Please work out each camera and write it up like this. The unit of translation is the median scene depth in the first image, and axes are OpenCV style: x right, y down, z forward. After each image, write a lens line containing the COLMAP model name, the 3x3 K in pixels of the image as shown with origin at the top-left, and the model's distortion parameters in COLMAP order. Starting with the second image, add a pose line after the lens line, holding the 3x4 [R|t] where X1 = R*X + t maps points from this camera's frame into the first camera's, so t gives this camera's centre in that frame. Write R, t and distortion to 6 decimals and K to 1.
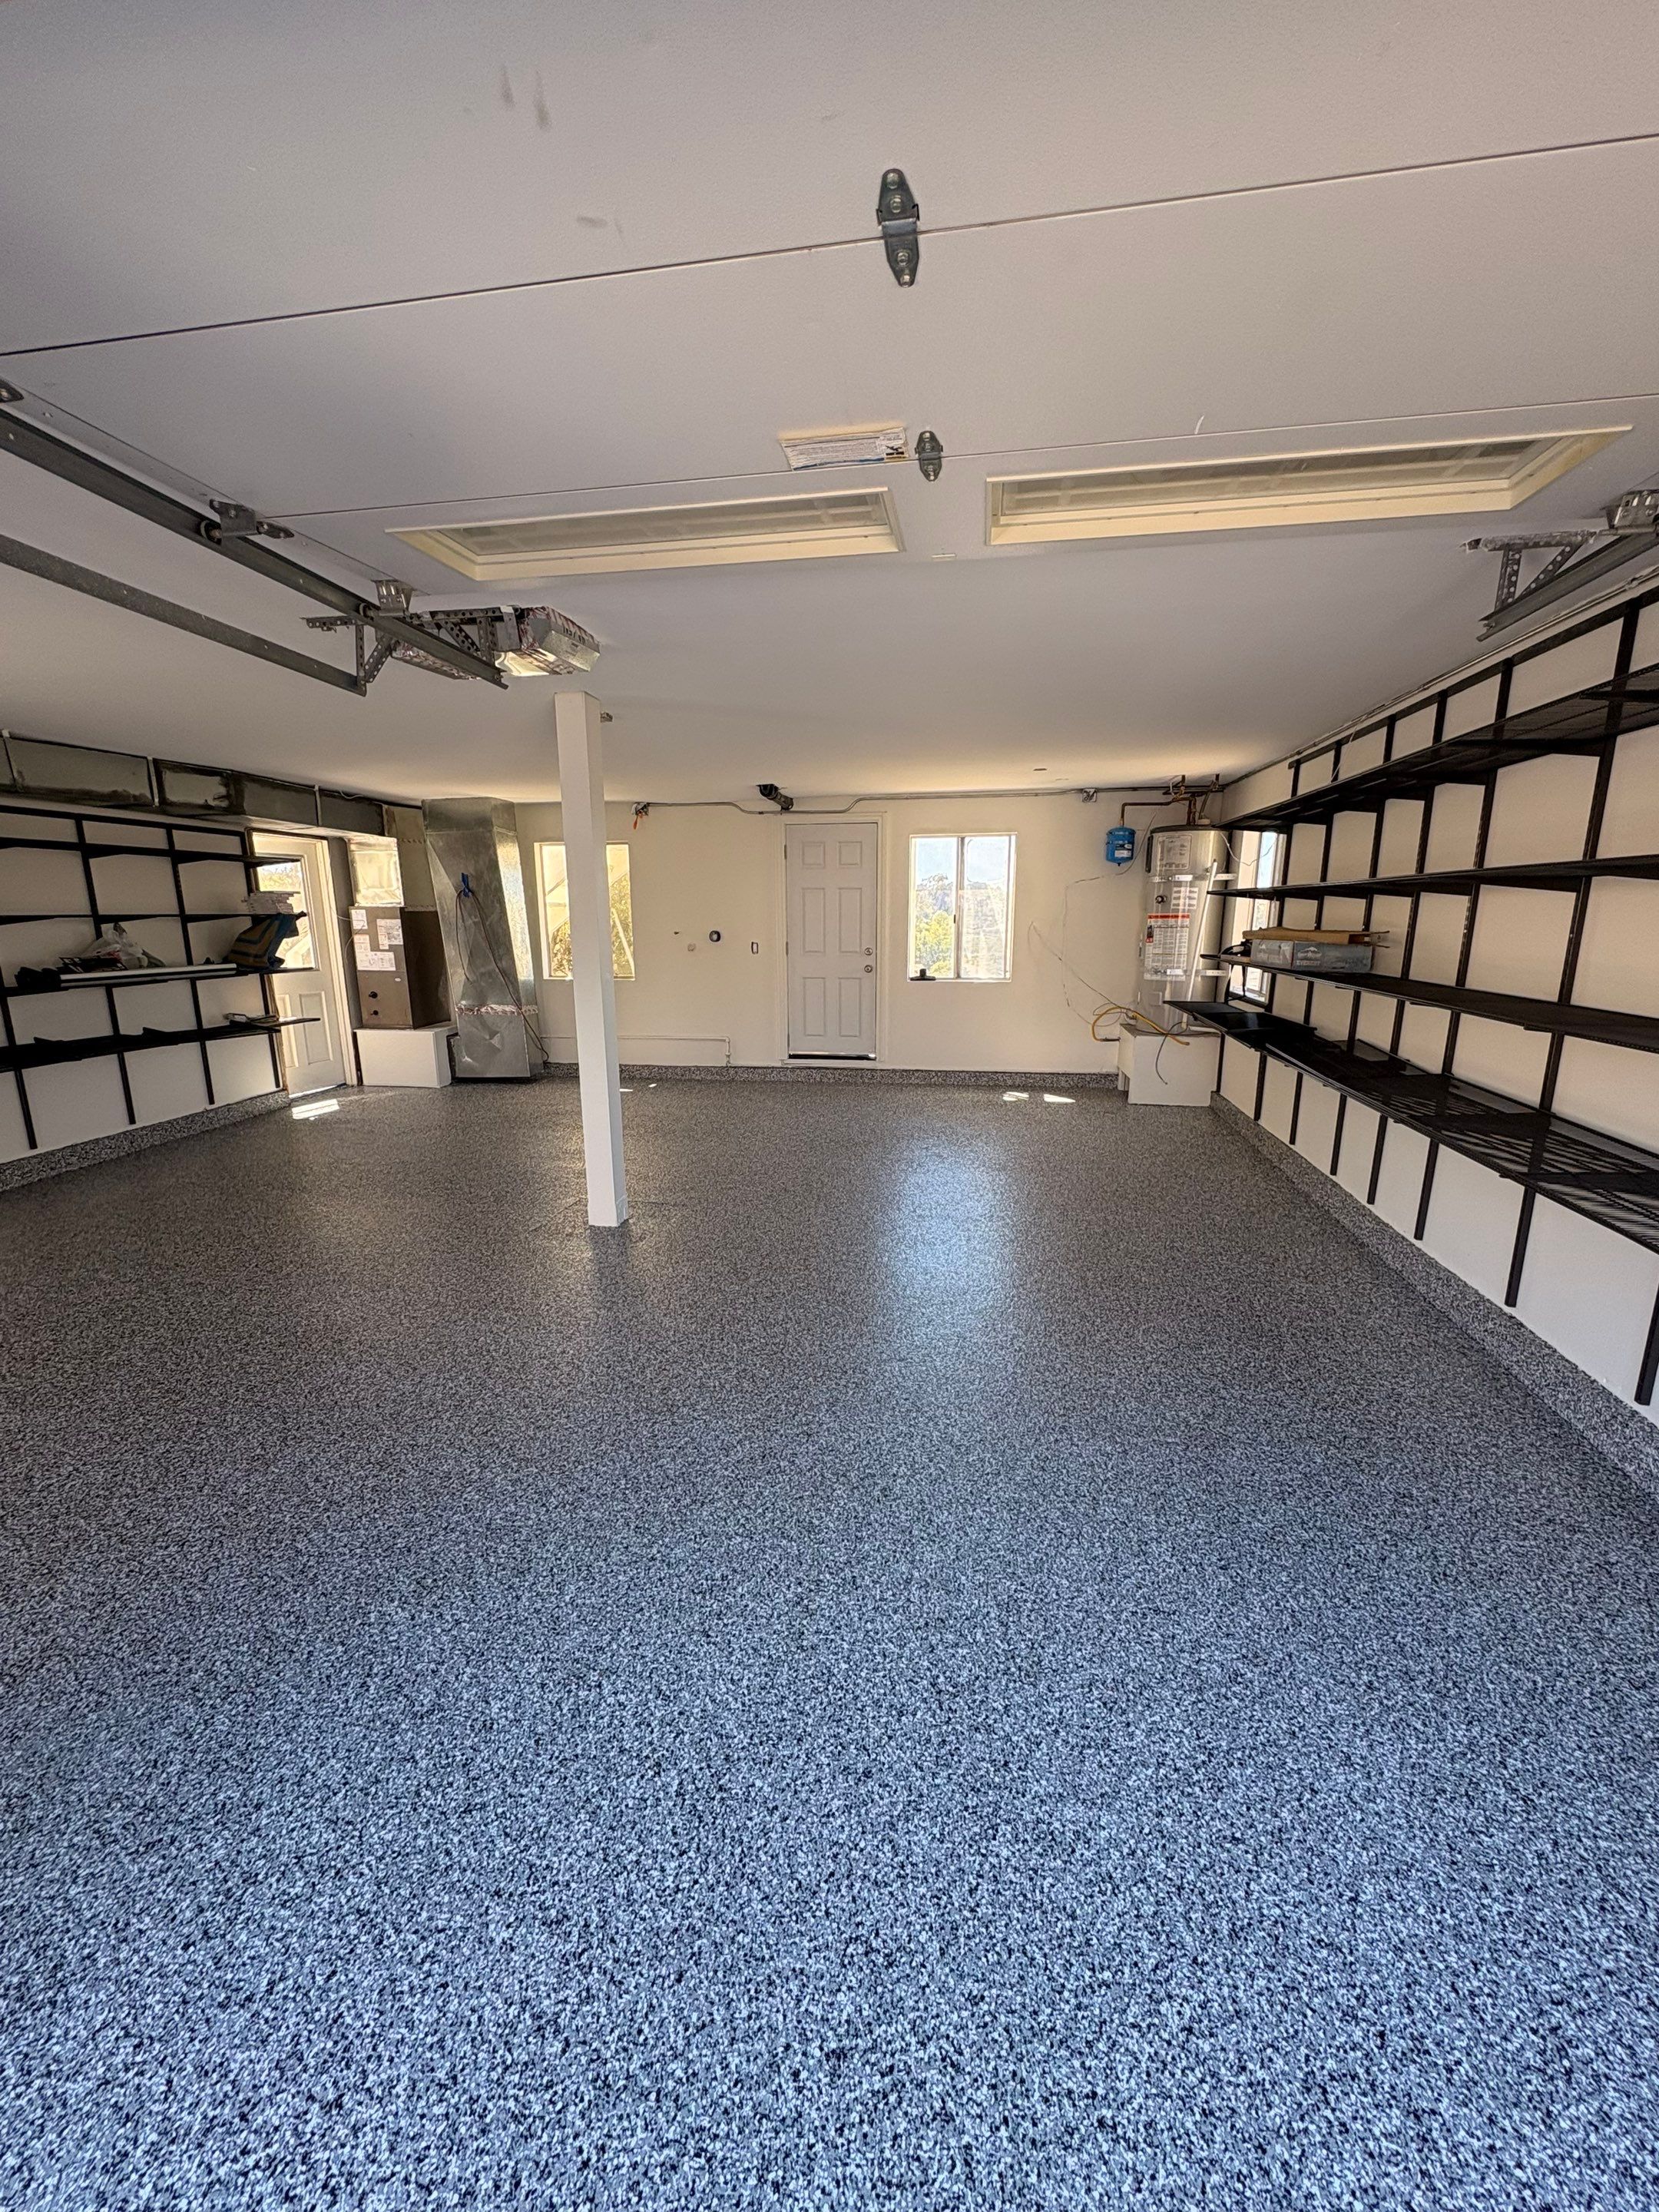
lens RADIAL K [[864.3, 0, 831.6], [0, 864.3, 1100.8], [0, 0, 1]] dist [0.000187, 0.000000]
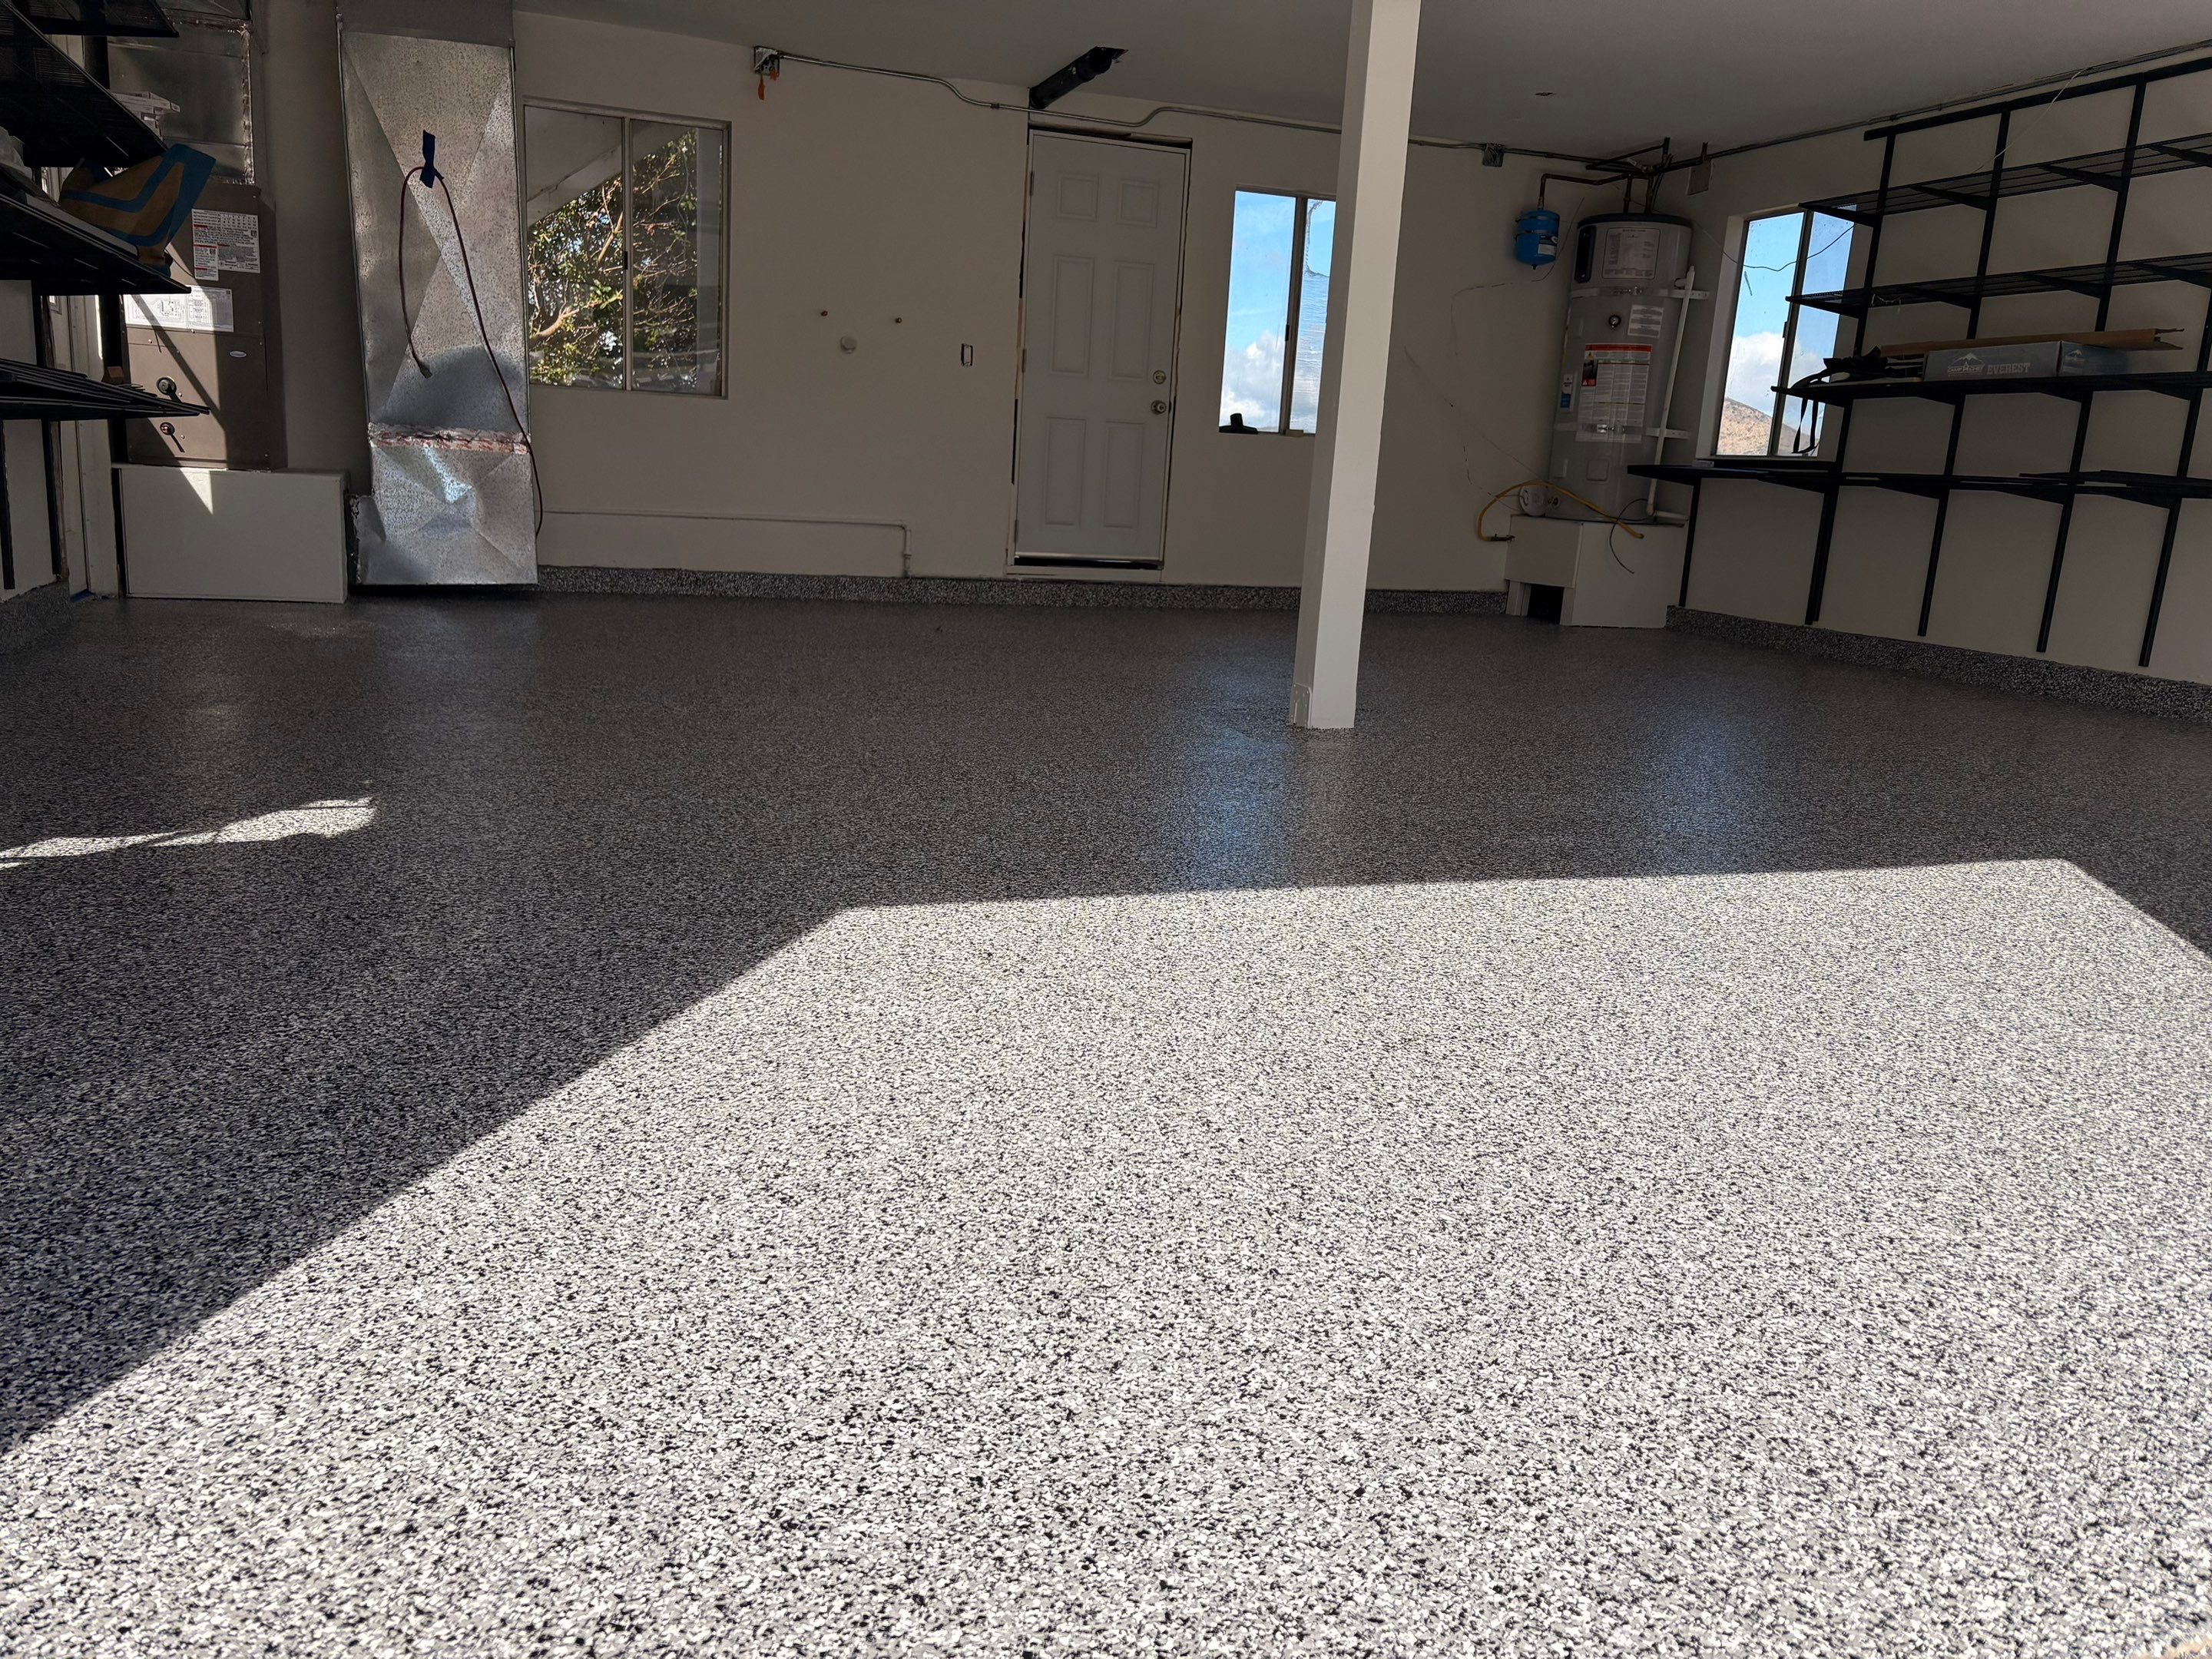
lens RADIAL K [[1641.1, 0, 1109.6], [0, 1641.1, 820.4], [0, 0, 1]] dist [0.044402, -0.044810]
pose [[0.870063, -0.050595, 0.490338, -1.378712], [0.053204, 0.998546, 0.008628, 0.288245], [-0.490062, 0.018581, 0.871490, 0.137980]]
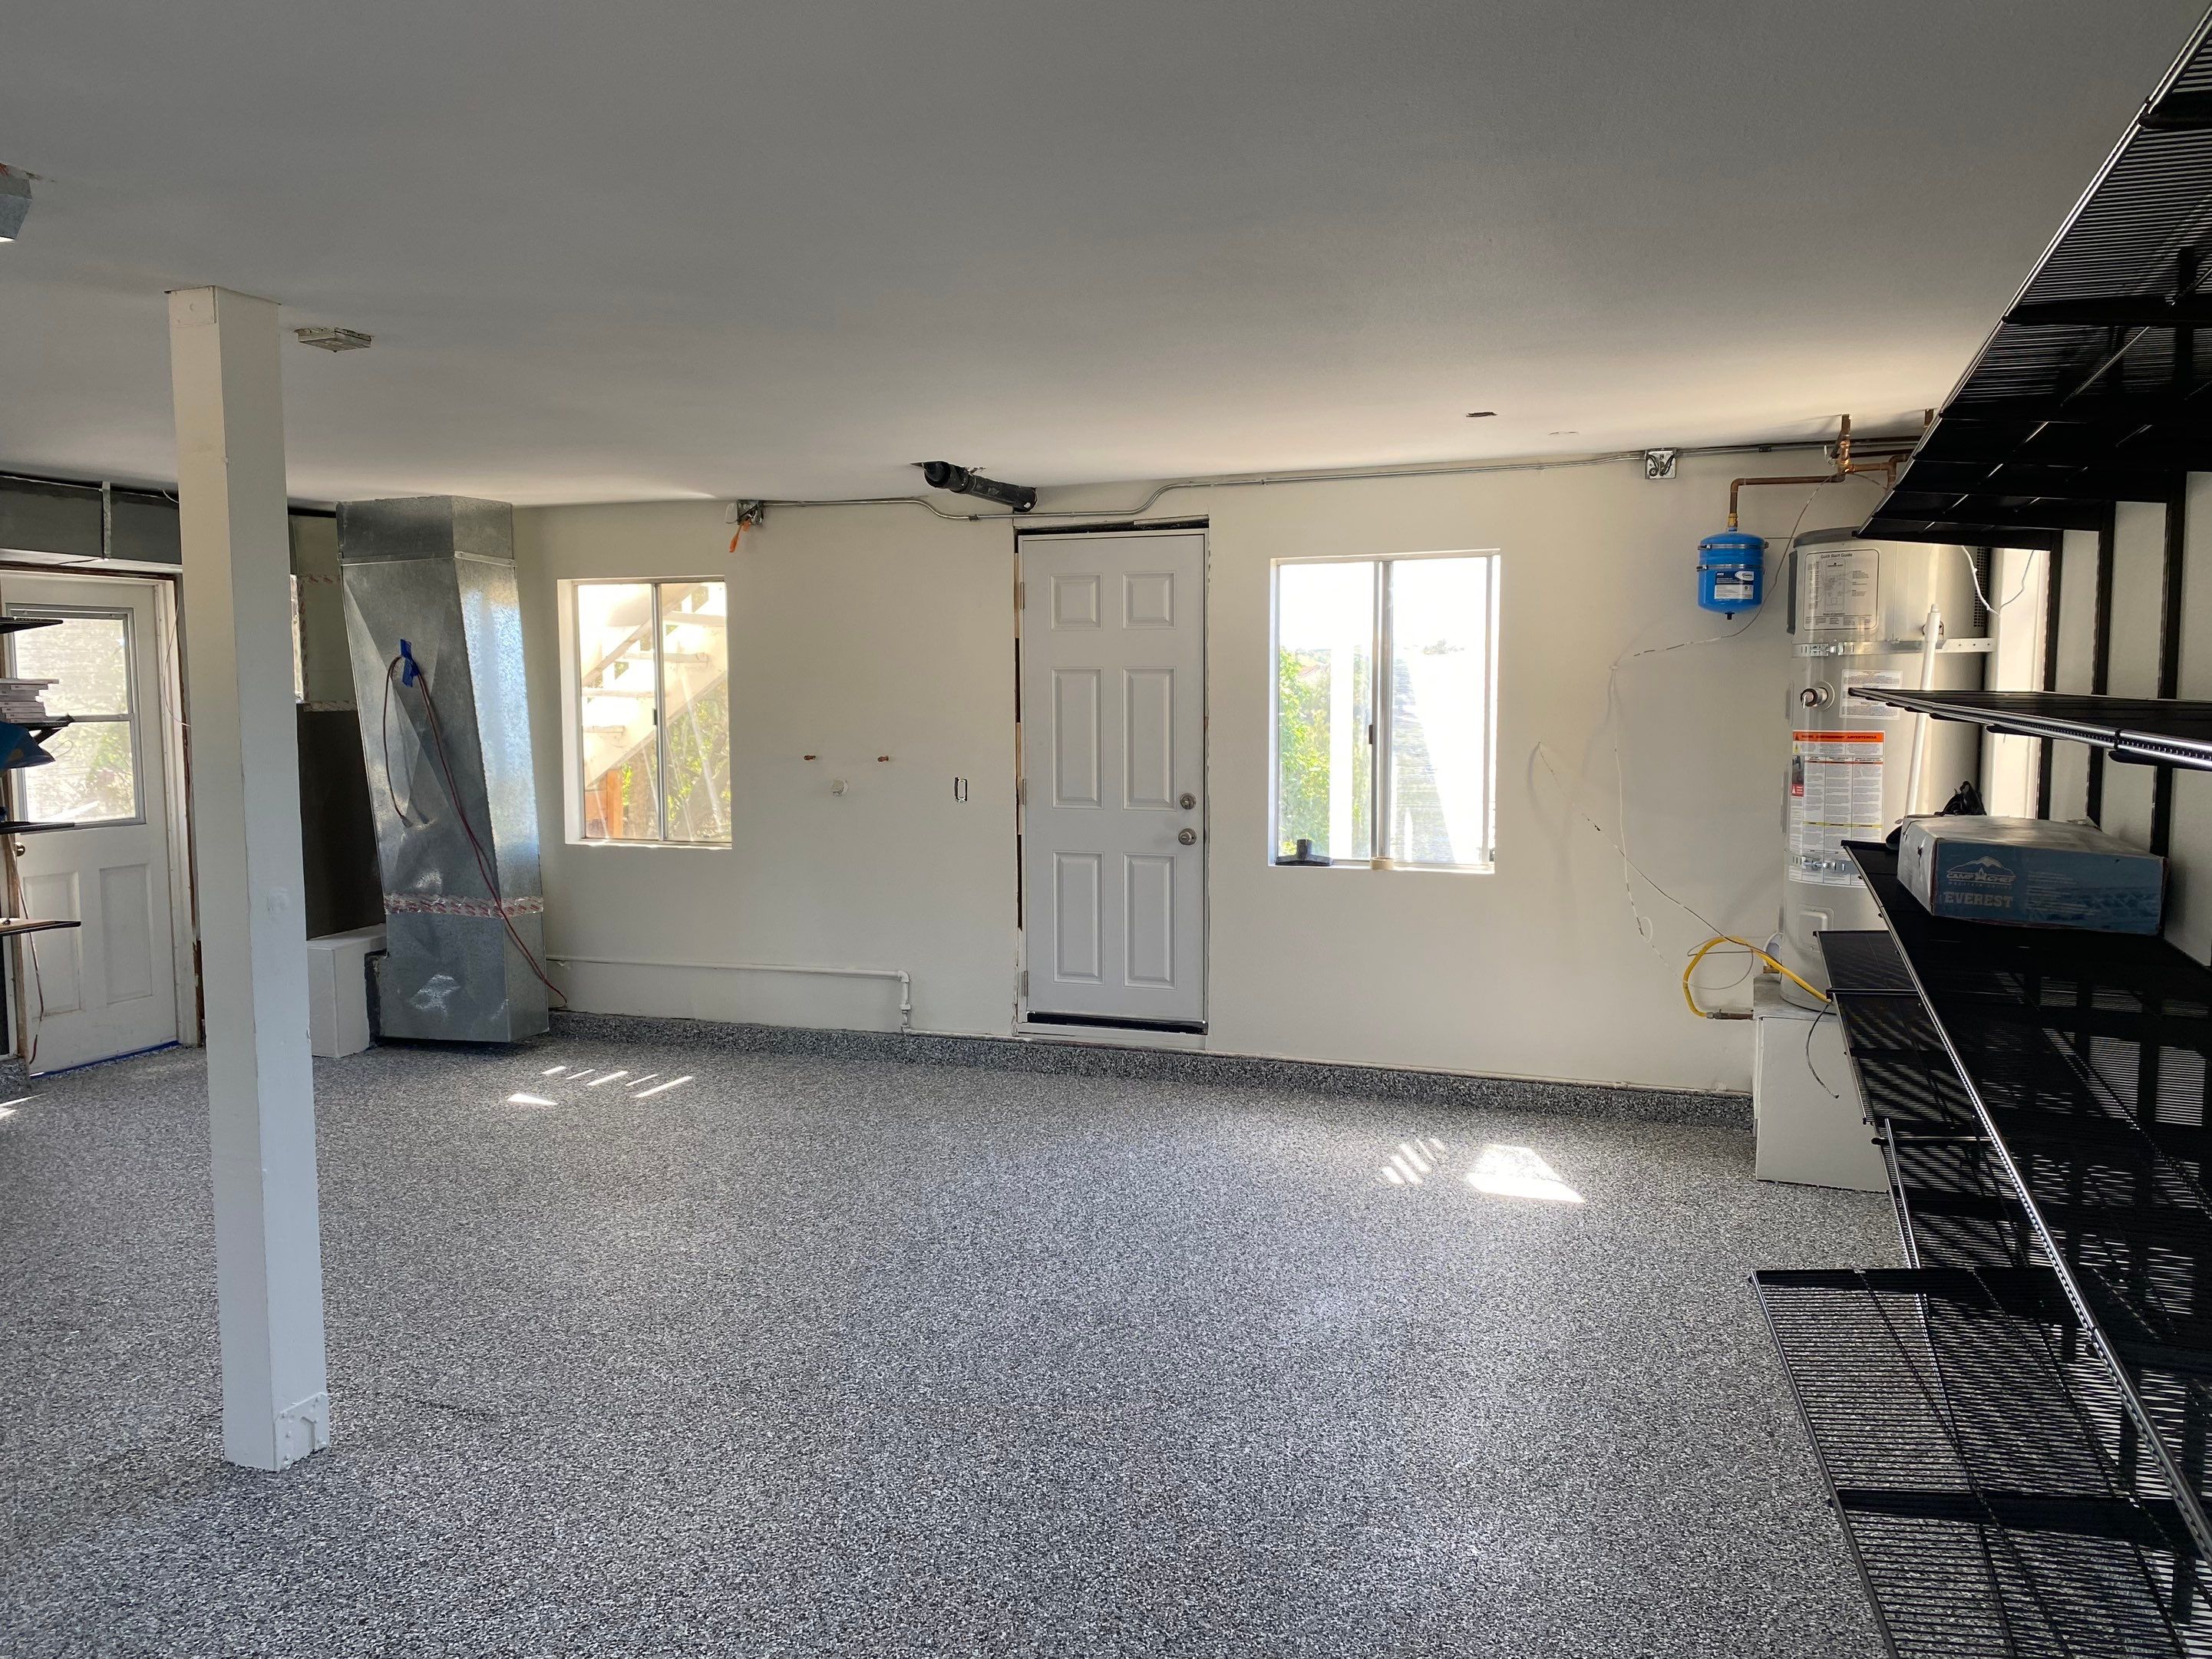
lens RADIAL K [[1640.9, 0, 1118.0], [0, 1640.9, 831.9], [0, 0, 1]] dist [0.044402, -0.044810]
pose [[0.982404, 0.017321, -0.185962, 0.430033], [-0.040860, 0.991502, -0.123505, -0.115684], [0.182243, 0.128930, 0.974764, 0.337361]]
